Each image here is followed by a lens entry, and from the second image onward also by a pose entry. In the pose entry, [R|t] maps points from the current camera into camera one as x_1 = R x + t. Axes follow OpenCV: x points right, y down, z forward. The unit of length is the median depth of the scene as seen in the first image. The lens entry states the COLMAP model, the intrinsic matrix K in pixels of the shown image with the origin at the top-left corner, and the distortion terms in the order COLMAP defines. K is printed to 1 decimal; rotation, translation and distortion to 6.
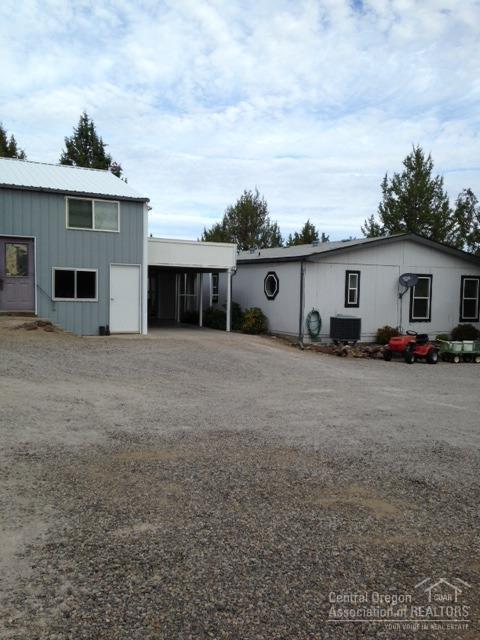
lens RADIAL K [[563.6, 0, 240.0], [0, 563.6, 320.0], [0, 0, 1]] dist [0.153550, -0.239183]
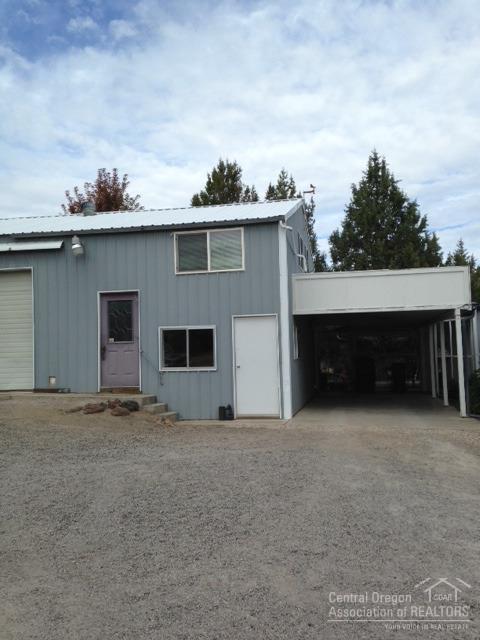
lens RADIAL K [[563.6, 0, 240.0], [0, 563.6, 320.0], [0, 0, 1]] dist [0.153550, -0.239183]
pose [[0.774465, -0.075751, -0.628065, 0.217395], [0.005458, 0.993568, -0.113104, -0.015854], [0.632593, 0.084167, 0.769897, 0.476561]]
